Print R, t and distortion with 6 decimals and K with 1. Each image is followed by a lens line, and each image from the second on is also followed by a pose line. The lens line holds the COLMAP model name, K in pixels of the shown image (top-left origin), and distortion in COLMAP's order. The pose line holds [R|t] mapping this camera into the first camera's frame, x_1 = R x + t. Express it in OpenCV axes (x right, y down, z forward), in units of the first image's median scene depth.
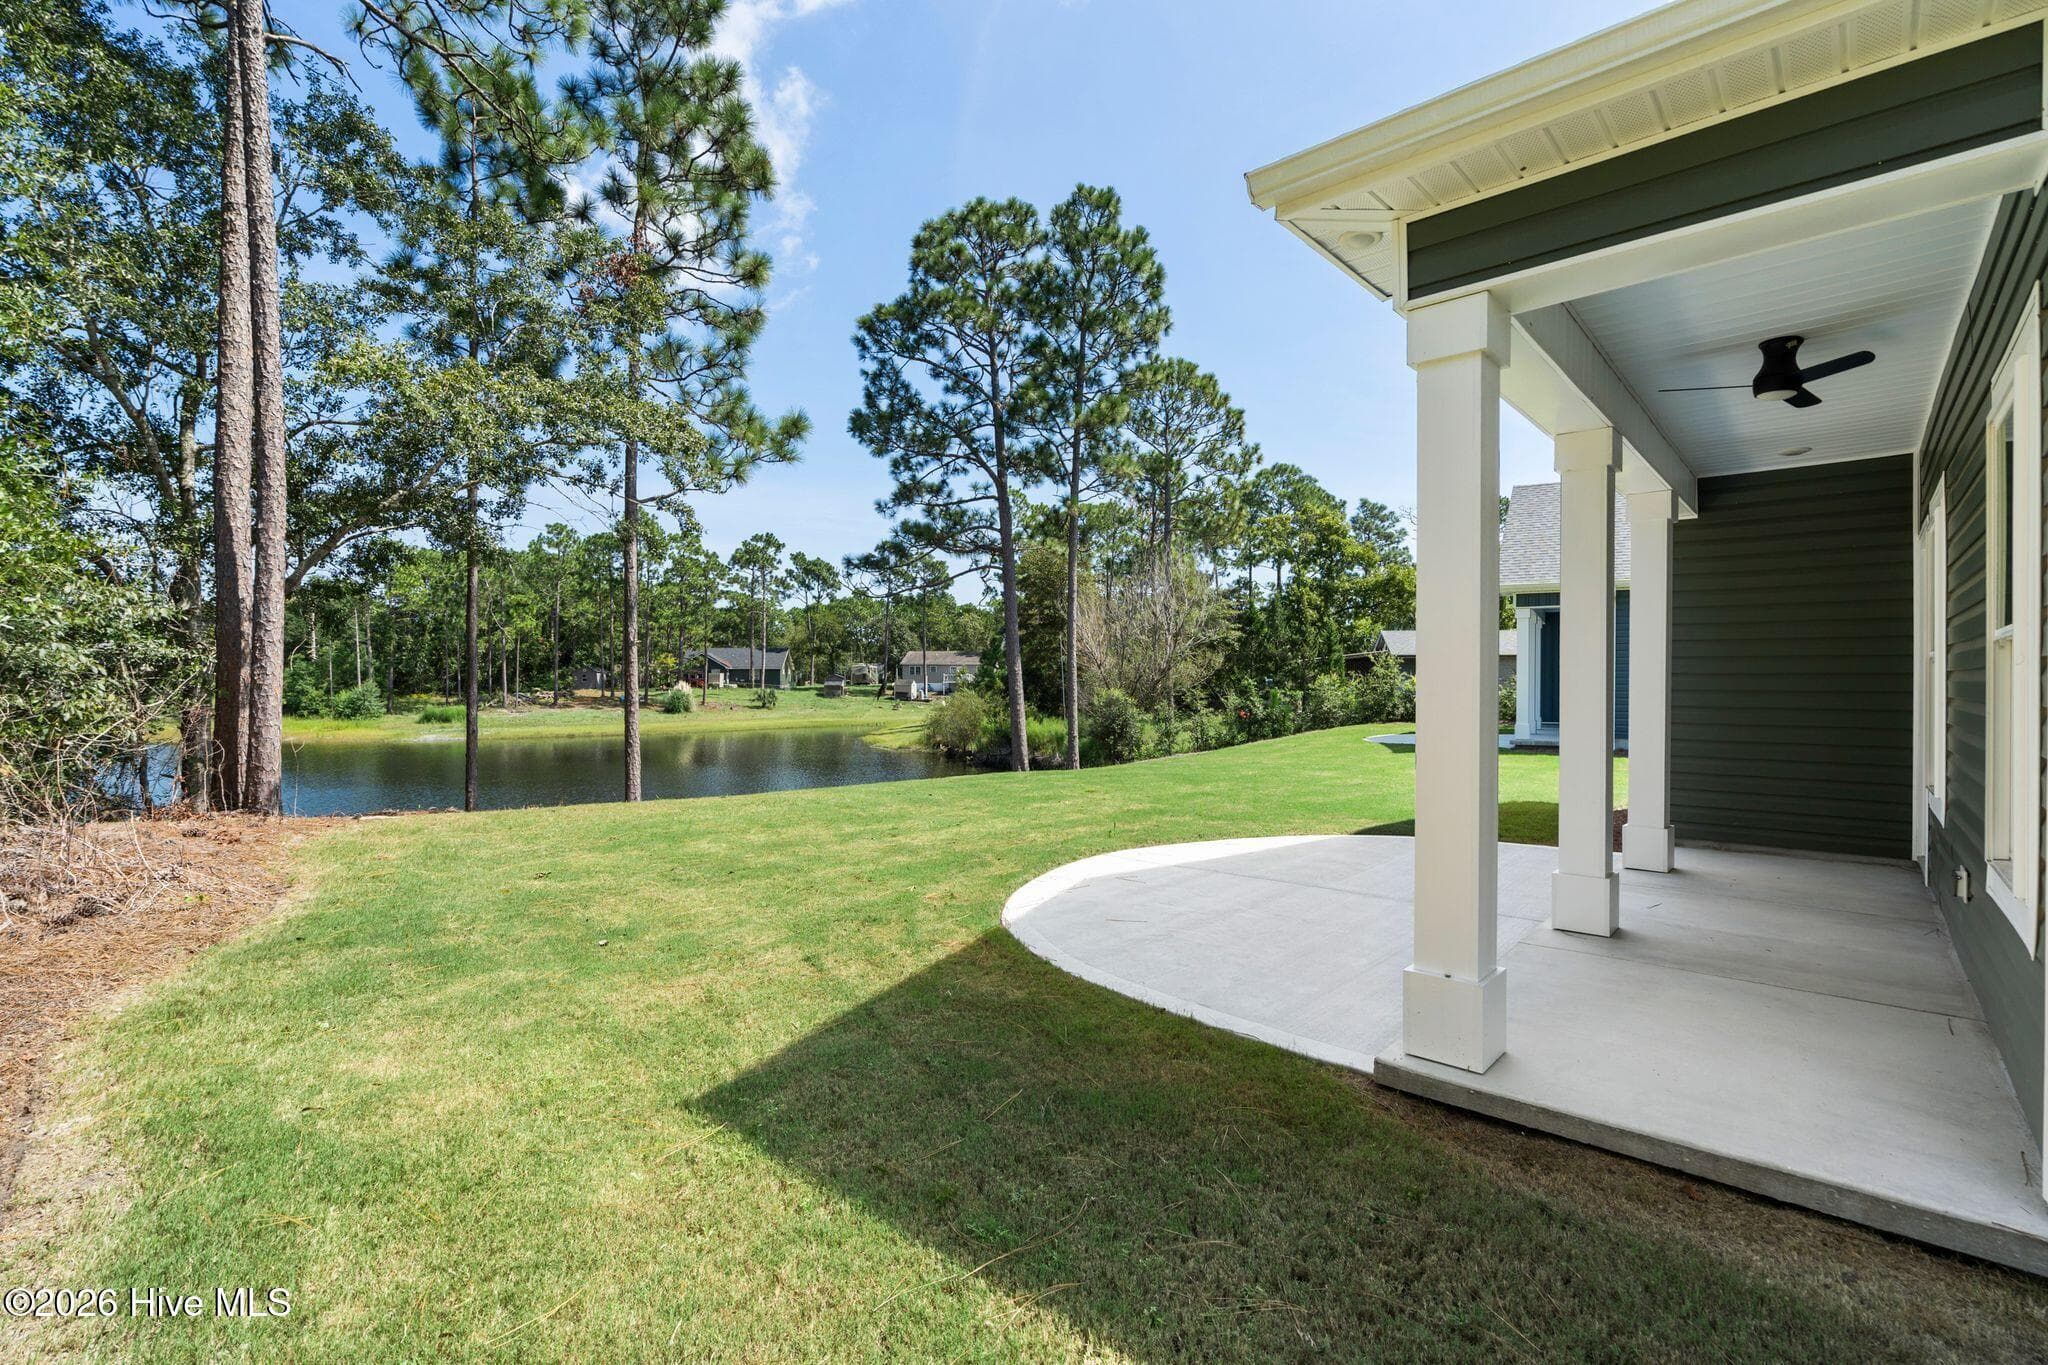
lens RADIAL K [[927.1, 0, 1023.1], [0, 927.1, 684.4], [0, 0, 1]] dist [-0.003658, 0.000096]
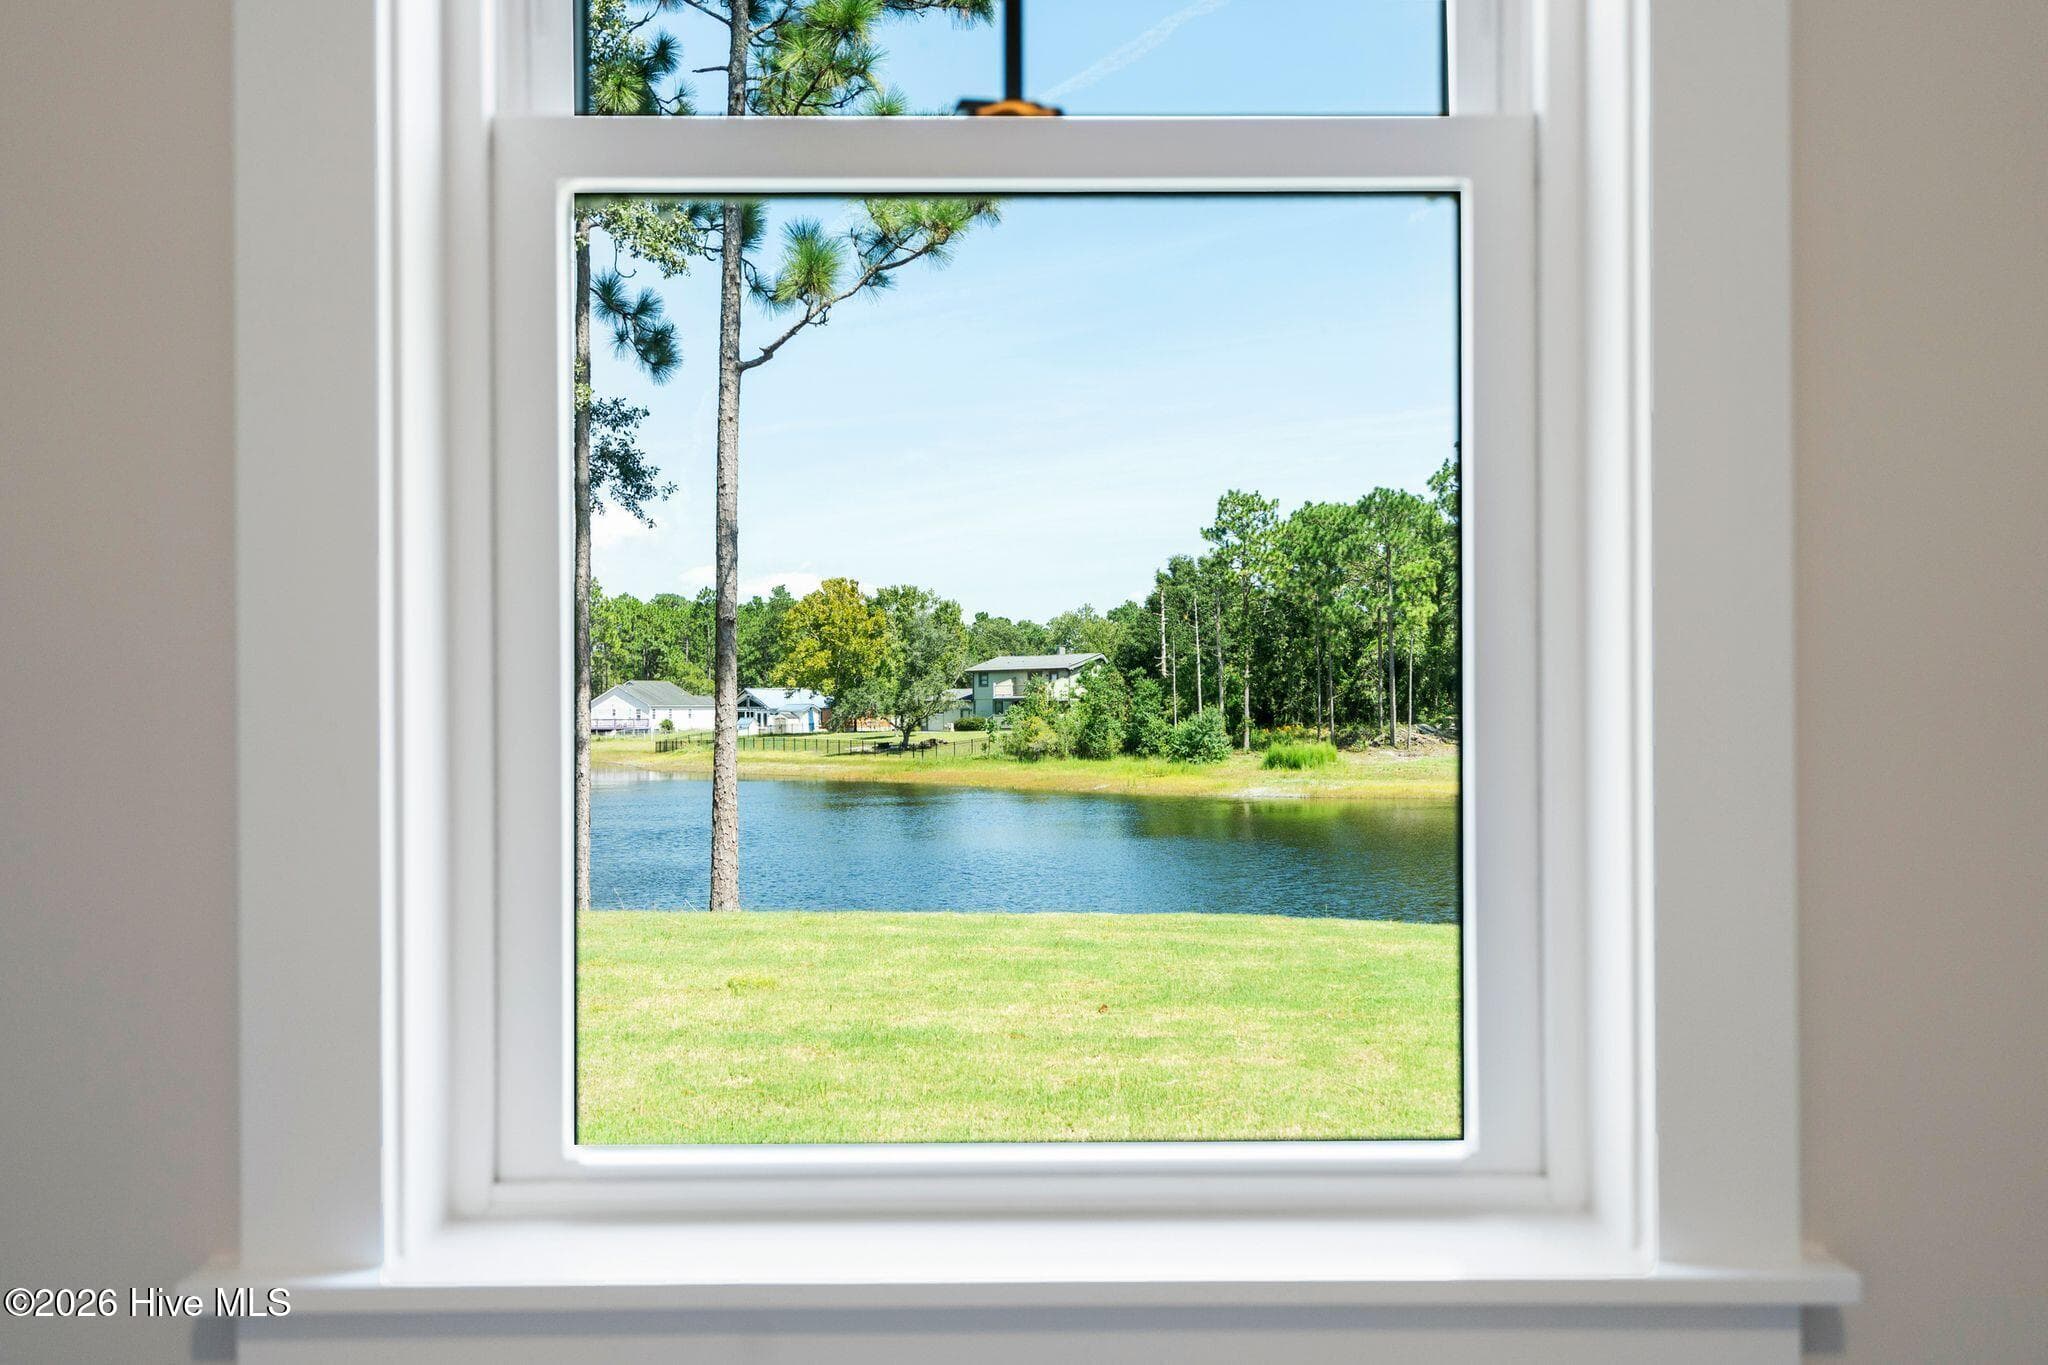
lens RADIAL K [[1626.5, 0, 1028.0], [0, 1626.5, 702.0], [0, 0, 1]] dist [-0.000133, 0.002087]
pose [[0.674958, -0.007766, -0.737815, 0.075998], [0.003264, 0.999966, -0.007540, 0.002153], [0.737848, 0.002681, 0.674961, 0.086565]]
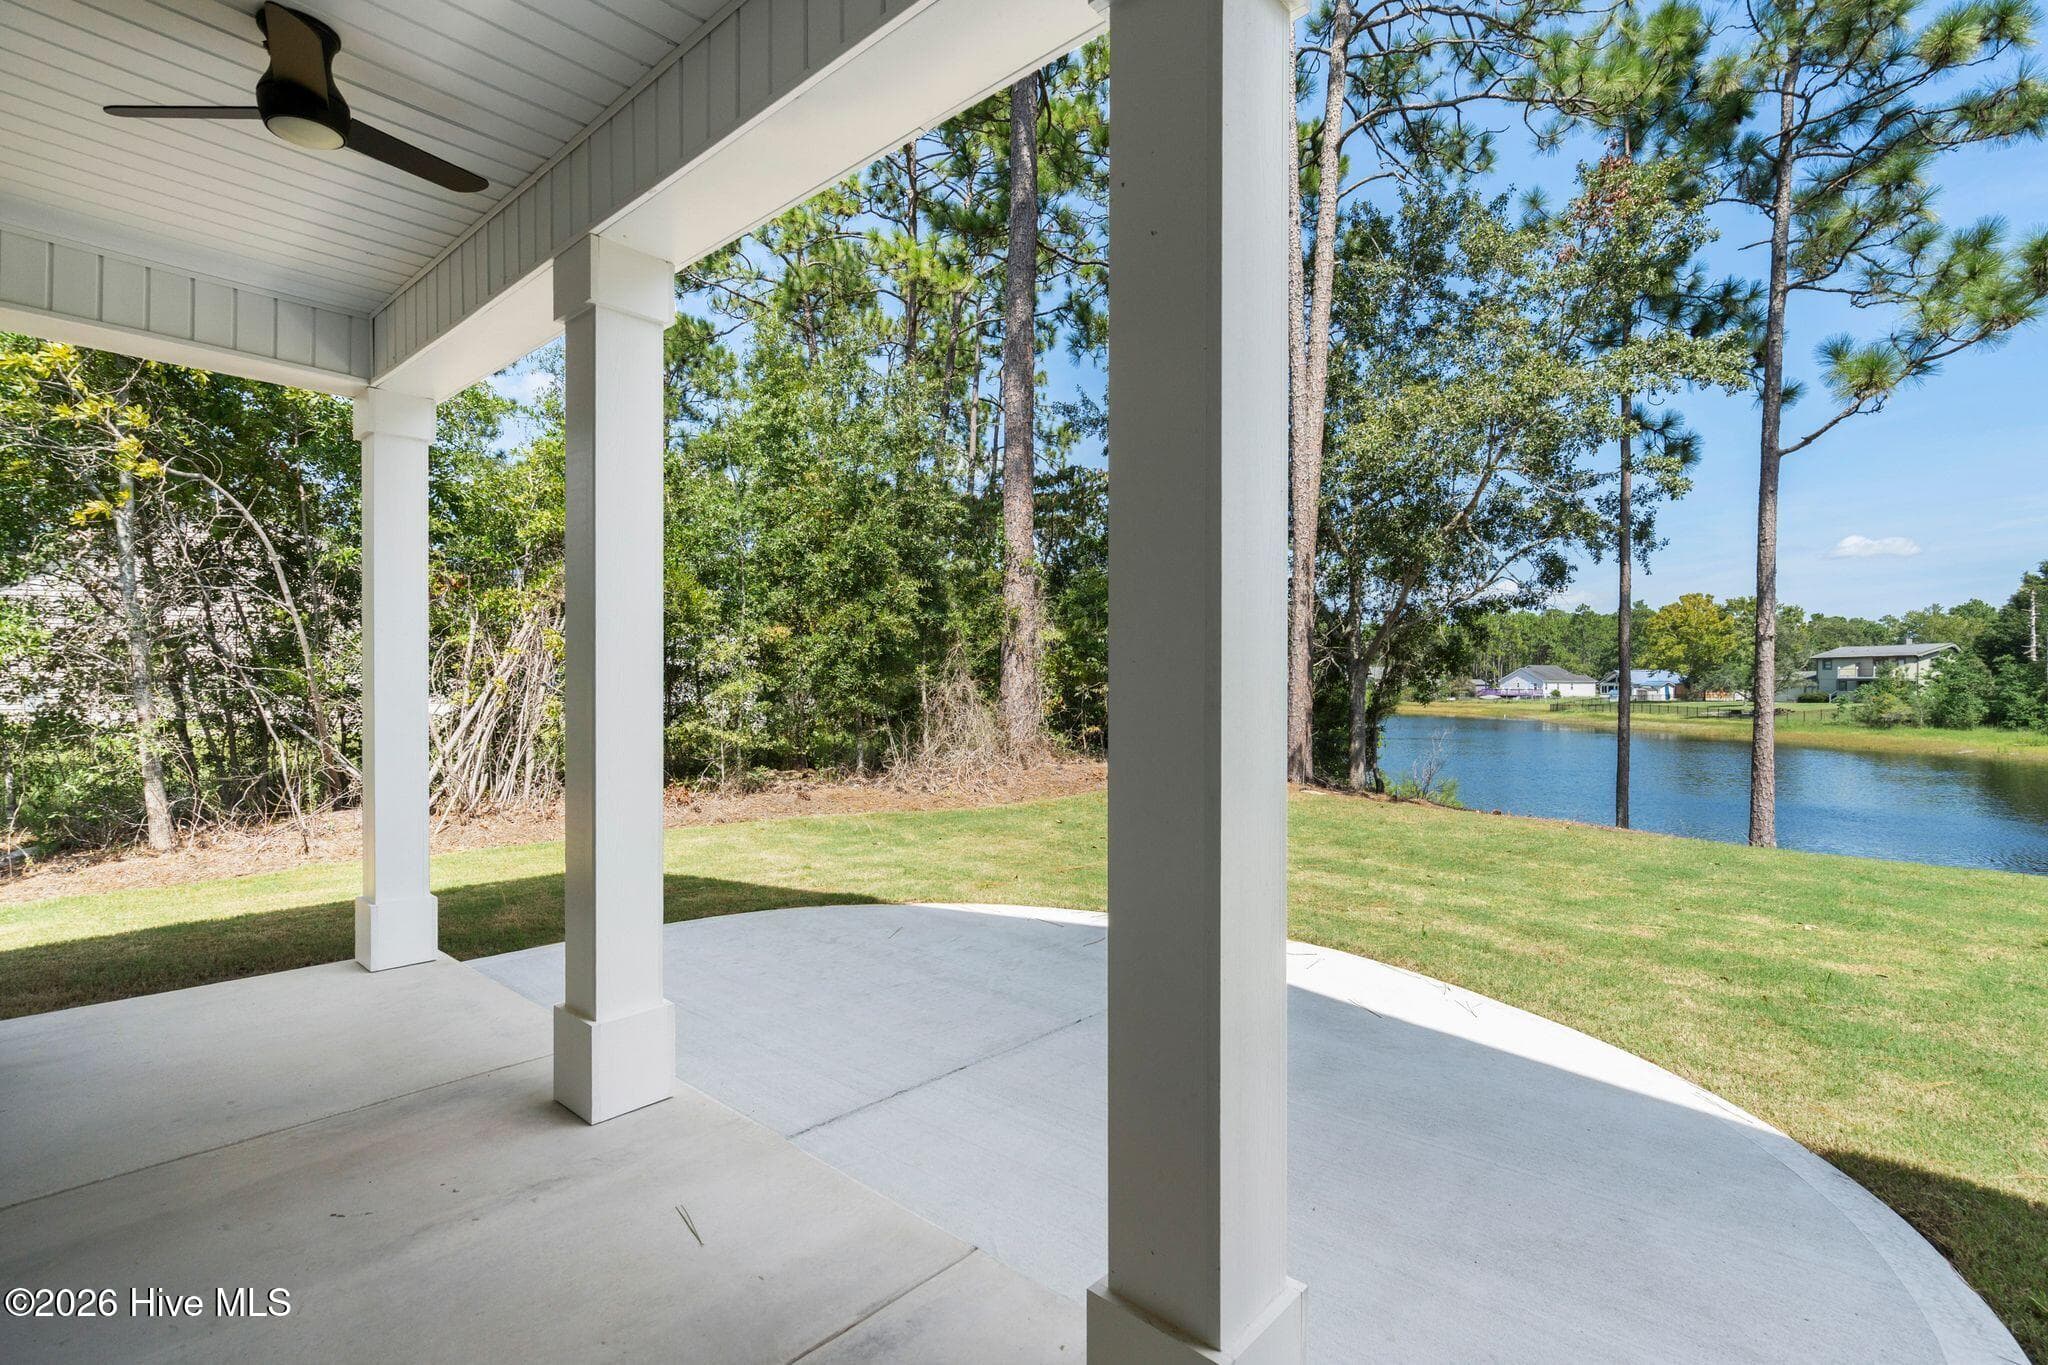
lens RADIAL K [[927.1, 0, 1023.1], [0, 927.1, 684.4], [0, 0, 1]] dist [-0.003658, 0.000096]
pose [[0.011712, 0.003230, -0.999926, 0.063979], [-0.008941, 0.999955, 0.003125, -0.000065], [0.999891, 0.008903, 0.011740, 0.067462]]
